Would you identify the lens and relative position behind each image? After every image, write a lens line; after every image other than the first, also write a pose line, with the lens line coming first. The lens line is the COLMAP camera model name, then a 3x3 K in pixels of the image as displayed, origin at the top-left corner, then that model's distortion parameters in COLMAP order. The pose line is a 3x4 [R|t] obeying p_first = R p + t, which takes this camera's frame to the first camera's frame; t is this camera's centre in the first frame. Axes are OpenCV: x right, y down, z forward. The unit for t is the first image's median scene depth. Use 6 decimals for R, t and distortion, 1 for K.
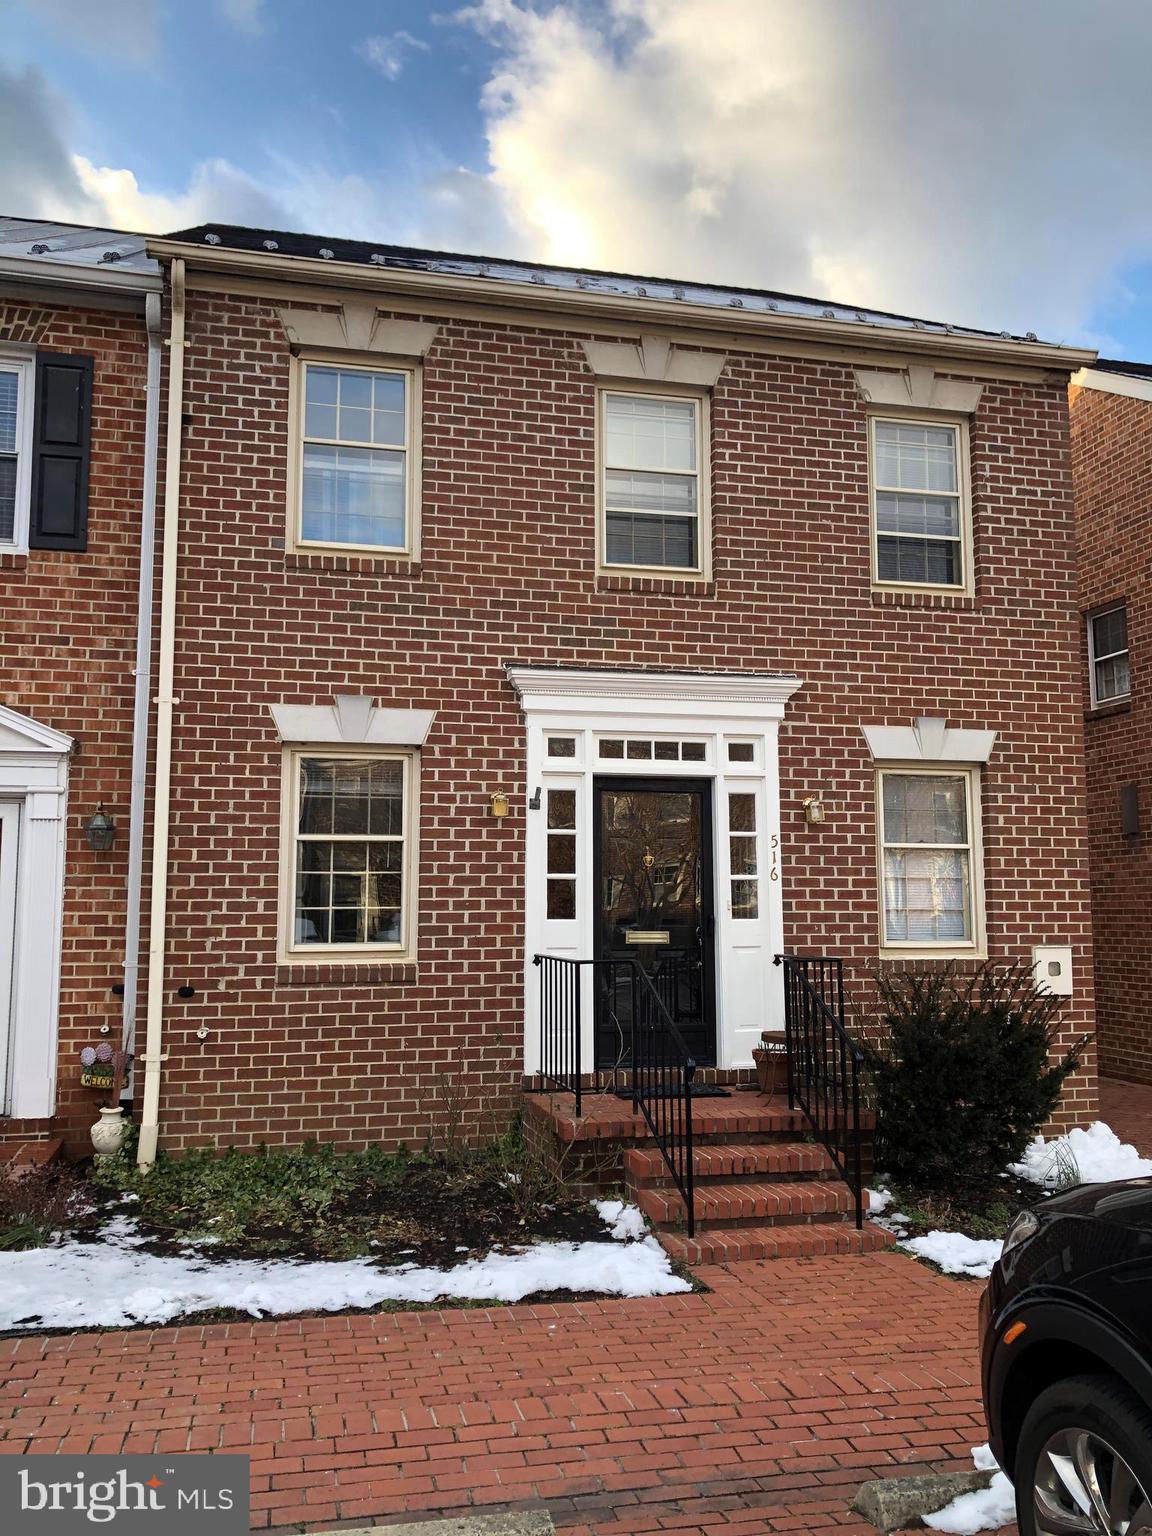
lens RADIAL K [[1273.9, 0, 574.3], [0, 1273.9, 795.4], [0, 0, 1]] dist [0.179067, -0.663171]
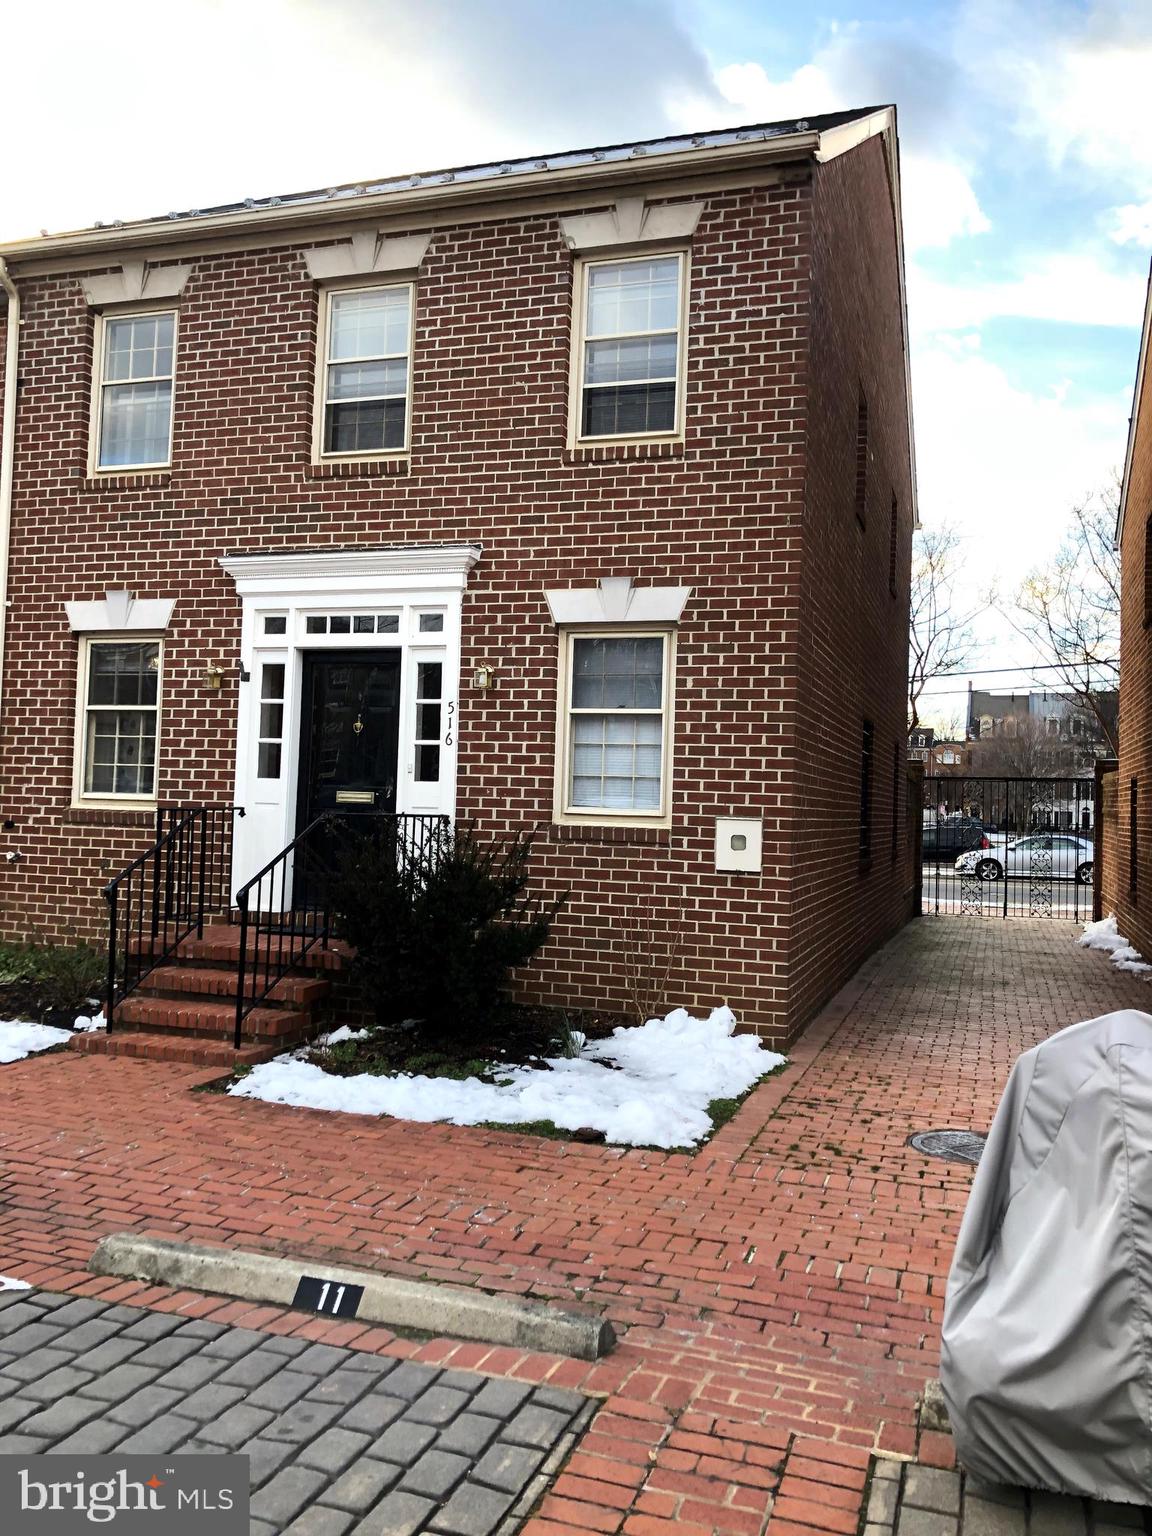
lens RADIAL K [[1250.7, 0, 576.0], [0, 1250.7, 768.0], [0, 0, 1]] dist [0.135170, -0.492503]
pose [[0.848750, 0.015276, -0.528574, 0.774262], [0.024452, 0.997380, 0.068088, 0.017705], [0.528229, -0.070714, 0.846152, 0.187314]]
